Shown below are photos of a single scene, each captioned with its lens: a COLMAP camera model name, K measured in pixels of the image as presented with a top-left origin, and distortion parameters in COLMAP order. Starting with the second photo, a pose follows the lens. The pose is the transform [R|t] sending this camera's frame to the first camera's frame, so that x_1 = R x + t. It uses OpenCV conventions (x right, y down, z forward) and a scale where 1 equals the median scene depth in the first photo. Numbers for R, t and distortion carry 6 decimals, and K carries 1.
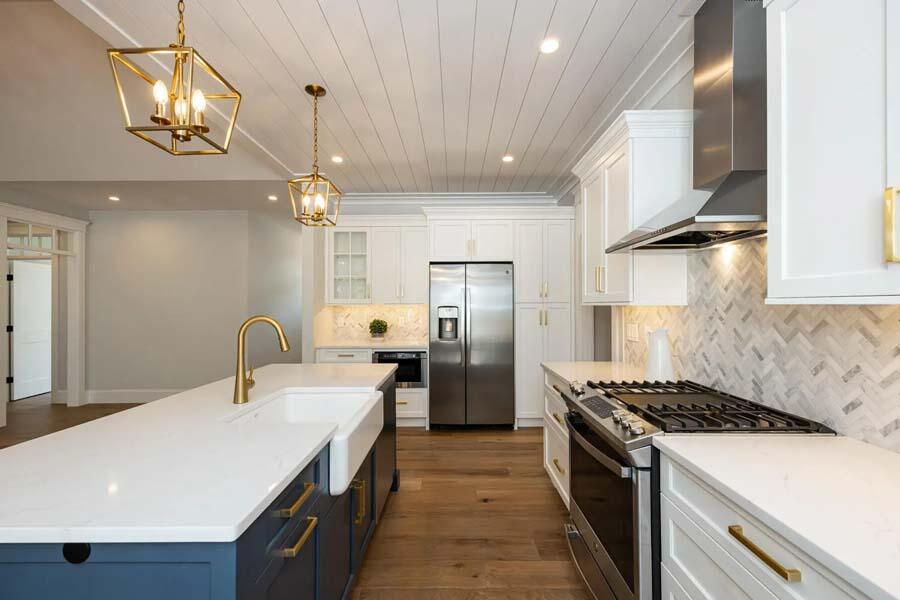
lens RADIAL K [[371.2, 0, 452.1], [0, 371.2, 303.9], [0, 0, 1]] dist [-0.000887, -0.000182]
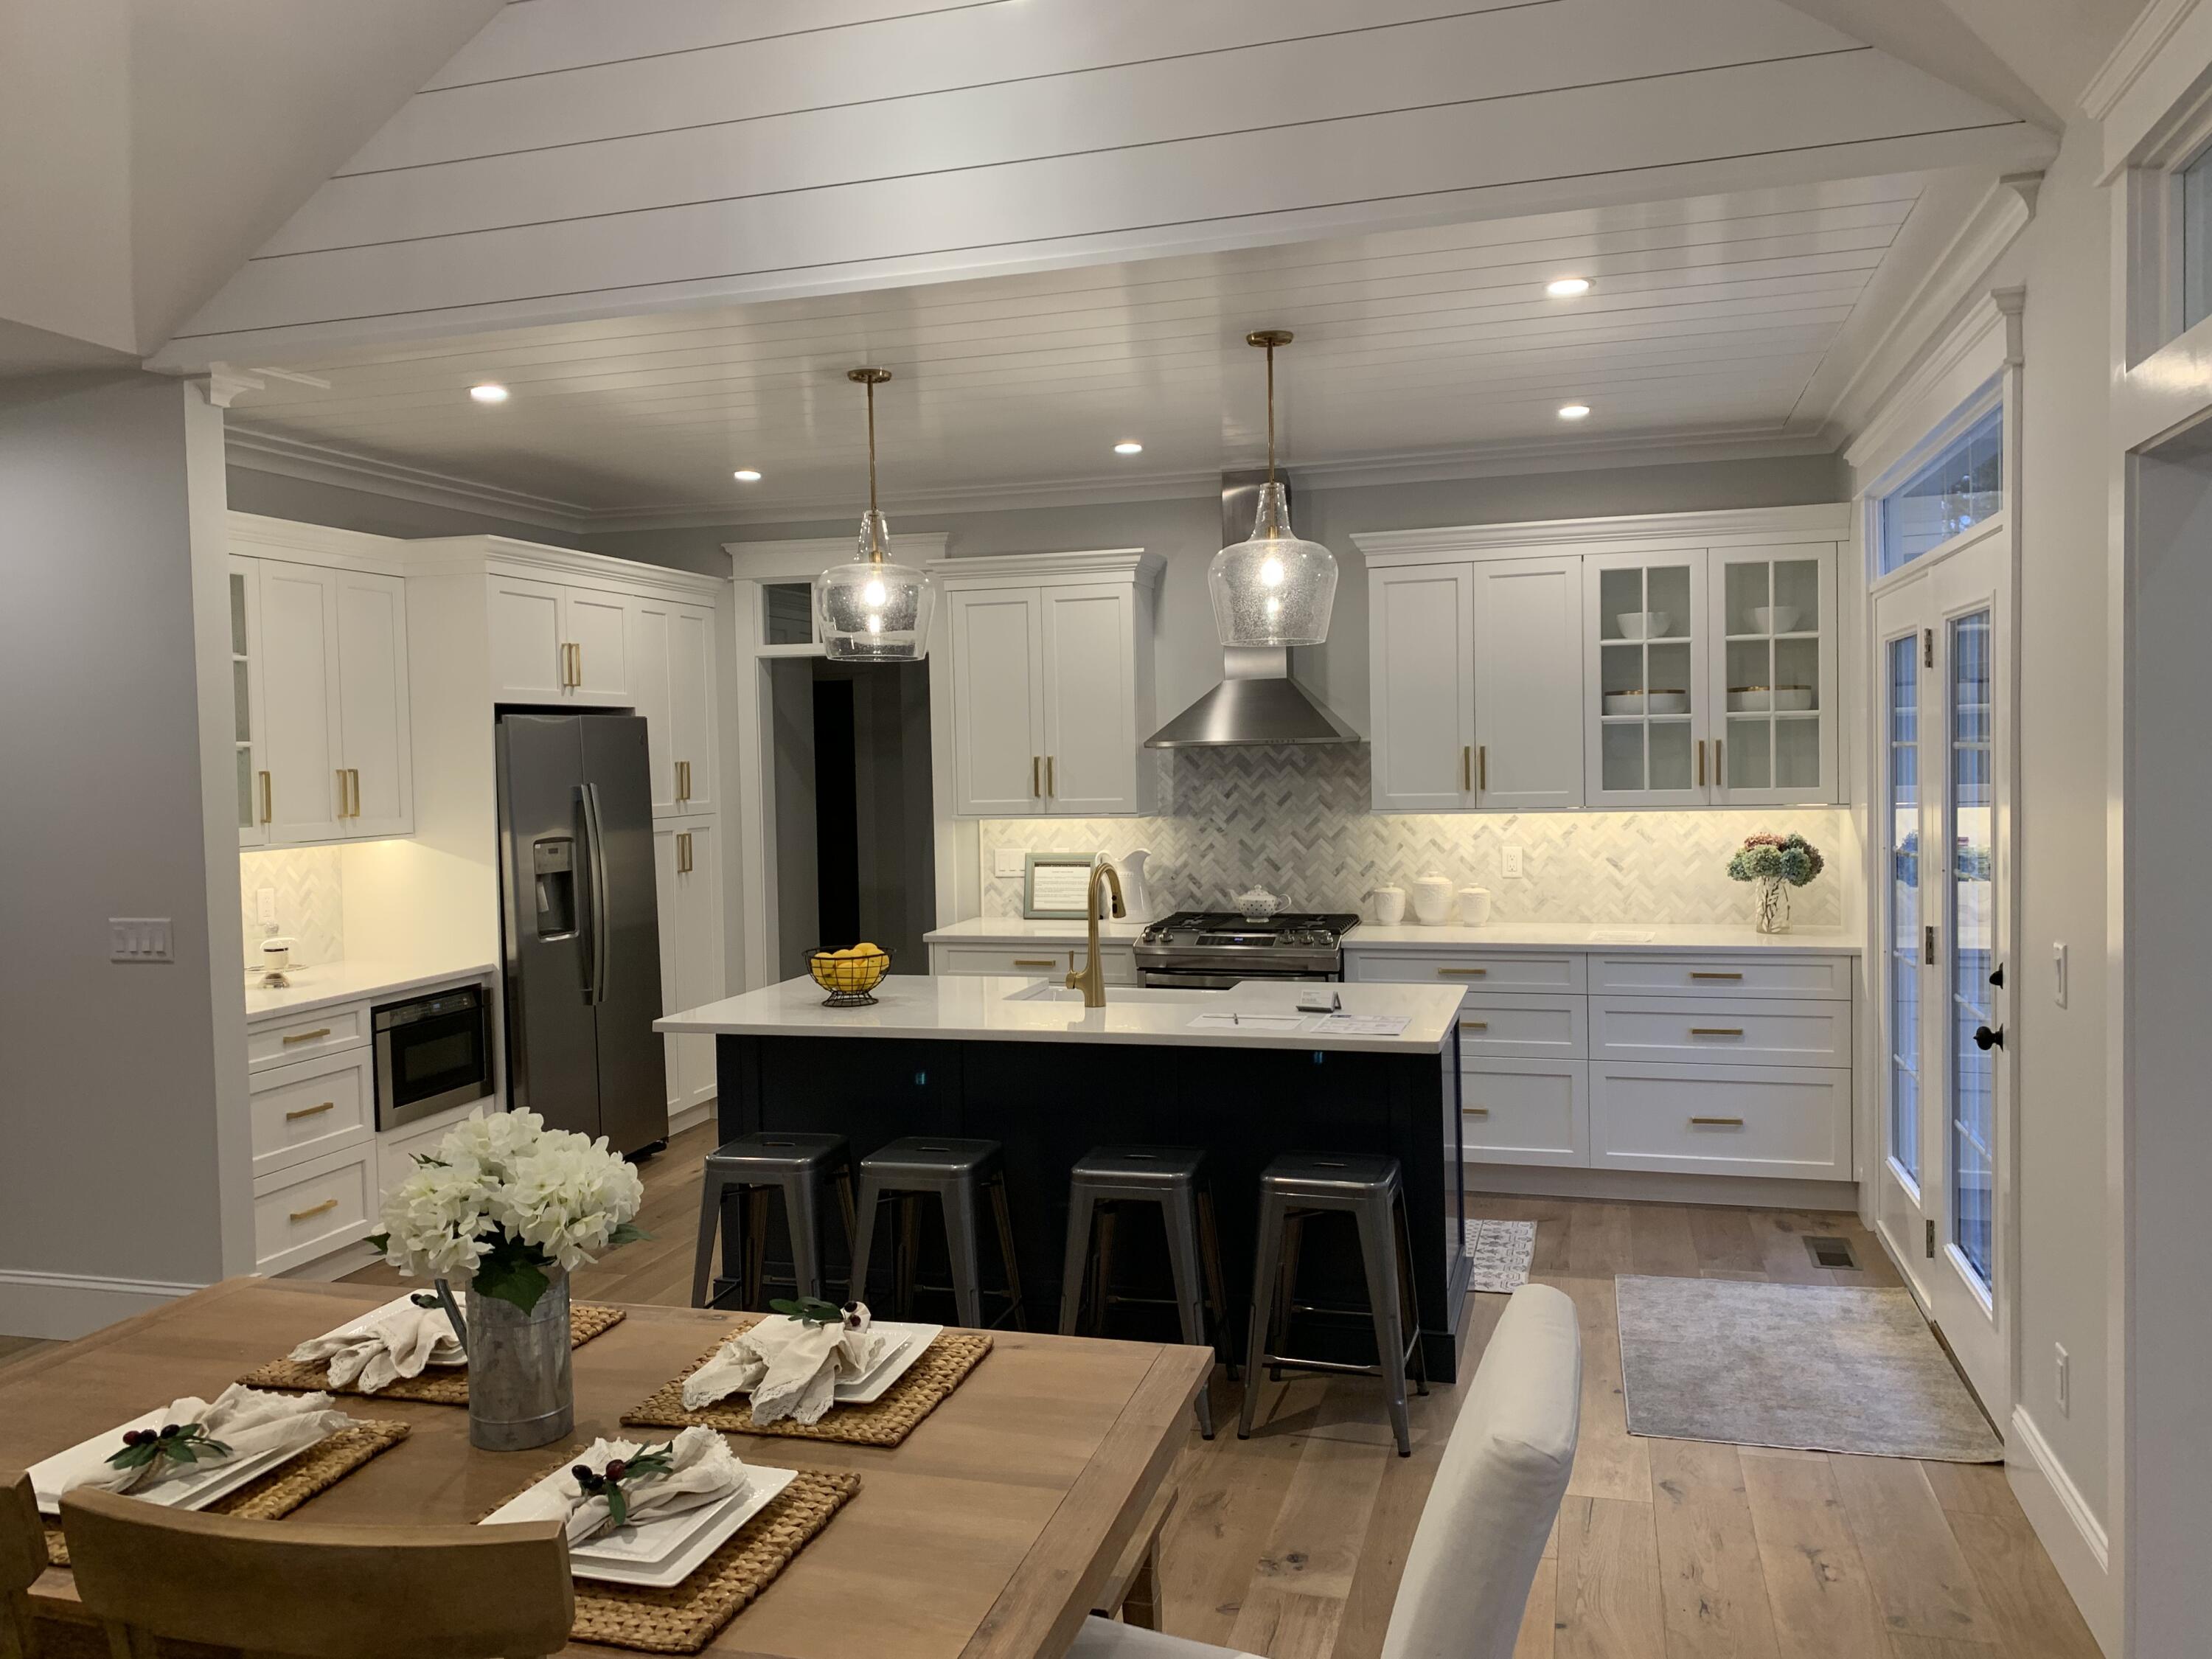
lens RADIAL K [[1630.4, 0, 1106.0], [0, 1630.4, 829.5], [0, 0, 1]] dist [0.002205, 0.000375]
pose [[0.272316, -0.049015, 0.960959, -3.163037], [0.015275, 0.998796, 0.046616, -0.150040], [-0.962087, 0.001984, 0.272737, 0.258754]]
